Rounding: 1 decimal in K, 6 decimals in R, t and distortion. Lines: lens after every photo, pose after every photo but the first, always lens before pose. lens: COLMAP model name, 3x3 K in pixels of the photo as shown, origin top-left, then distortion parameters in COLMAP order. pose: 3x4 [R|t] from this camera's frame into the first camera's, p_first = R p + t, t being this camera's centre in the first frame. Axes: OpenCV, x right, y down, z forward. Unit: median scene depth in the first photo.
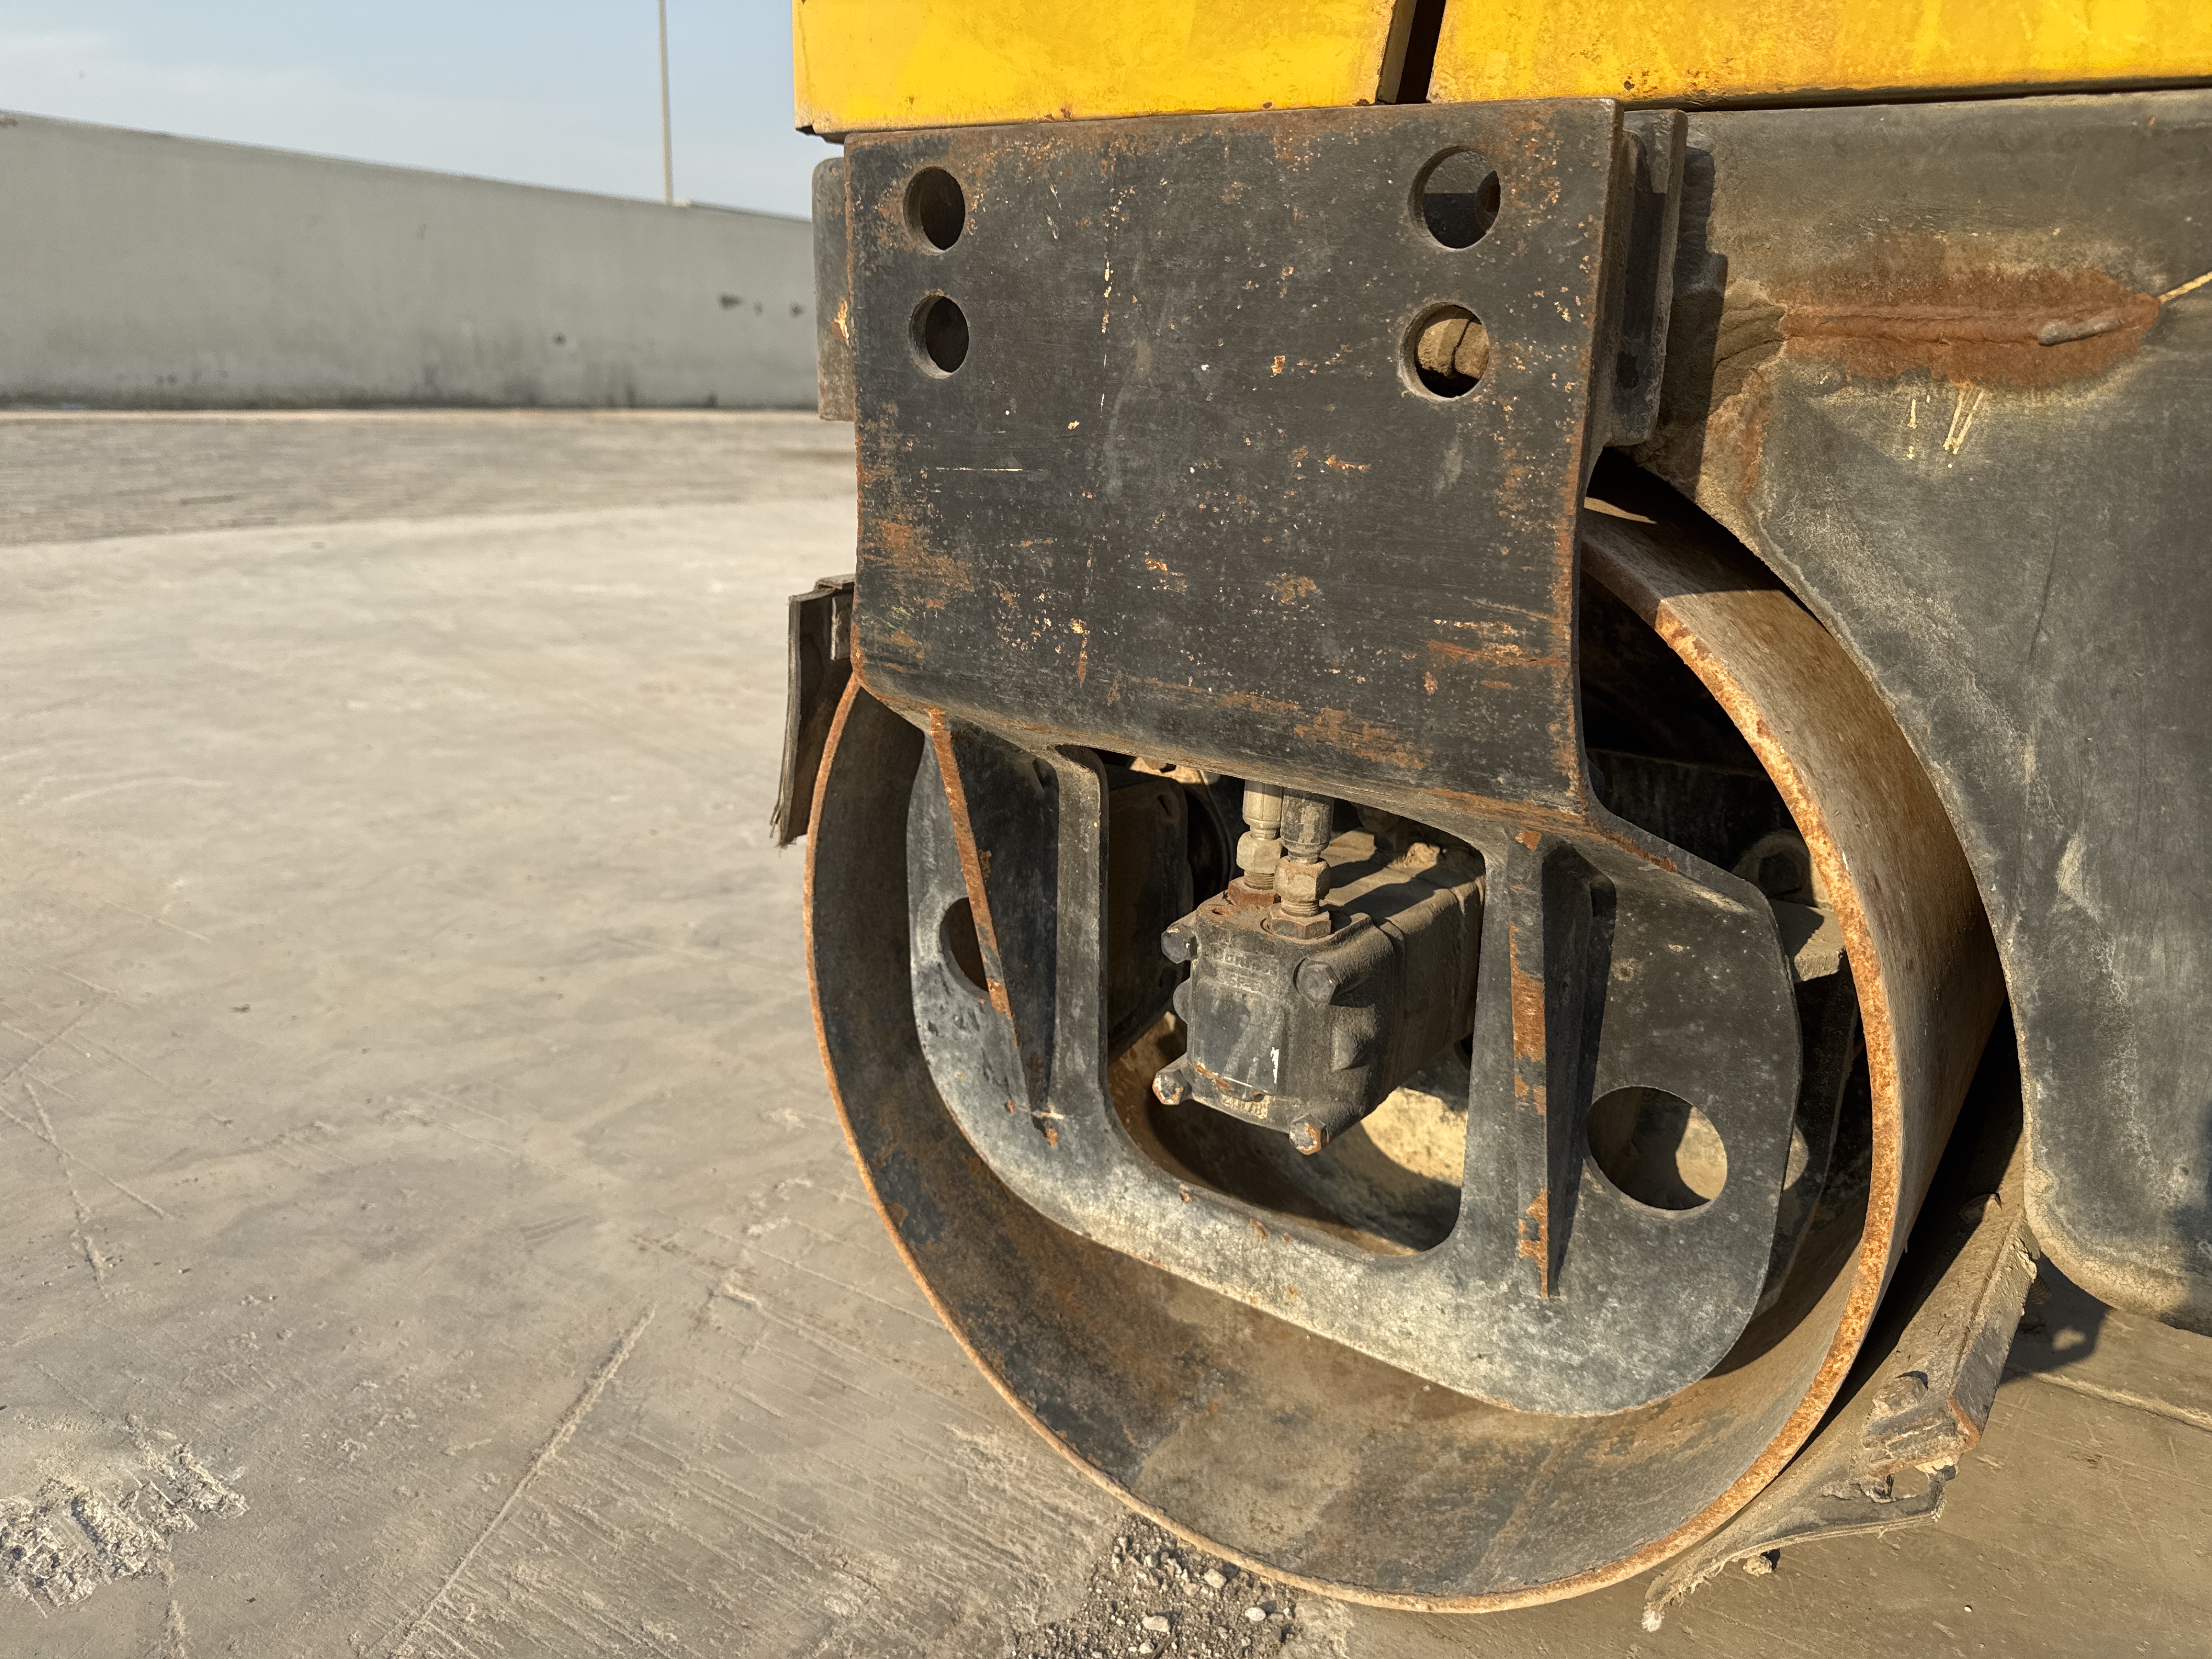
lens RADIAL K [[1615.8, 0, 1089.8], [0, 1615.8, 814.1], [0, 0, 1]] dist [0.044853, -0.089498]
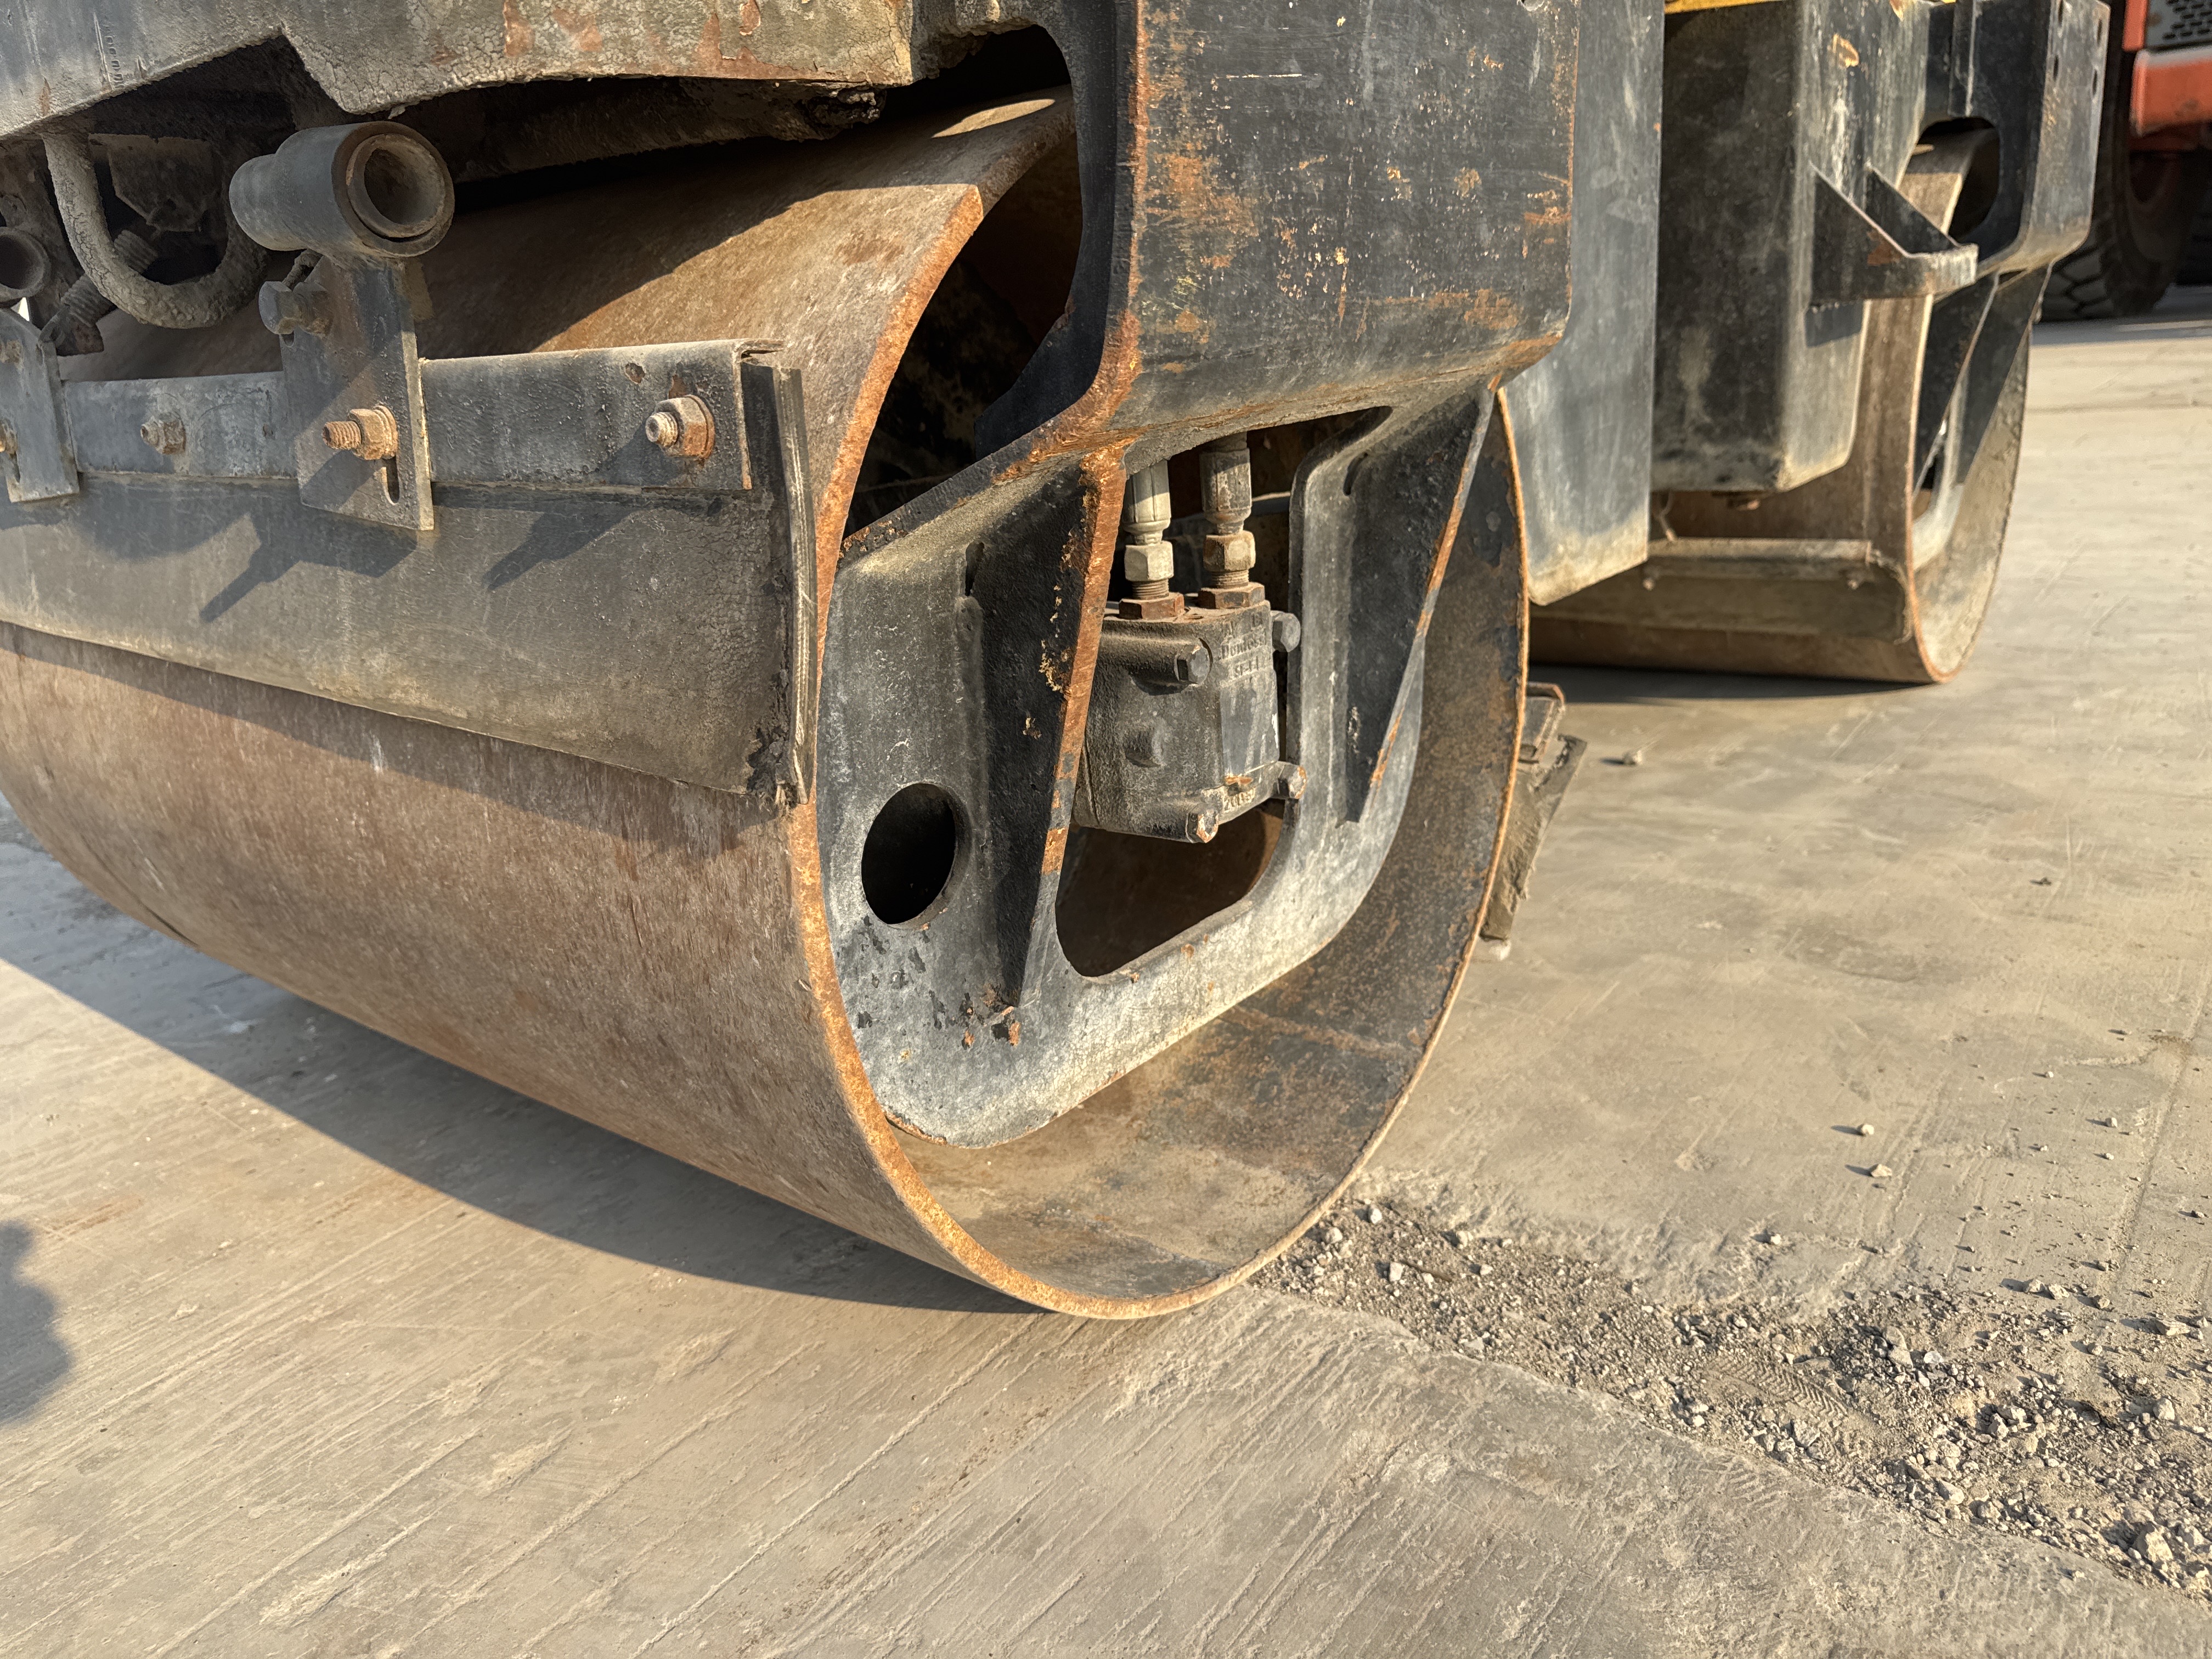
lens RADIAL K [[1572.9, 0, 1093.9], [0, 1572.9, 850.2], [0, 0, 1]] dist [-0.009228, 0.010920]
pose [[0.066393, -0.349580, 0.934551, -0.938891], [0.366350, 0.879743, 0.303052, -0.134957], [-0.928106, 0.322252, 0.186478, 1.025797]]
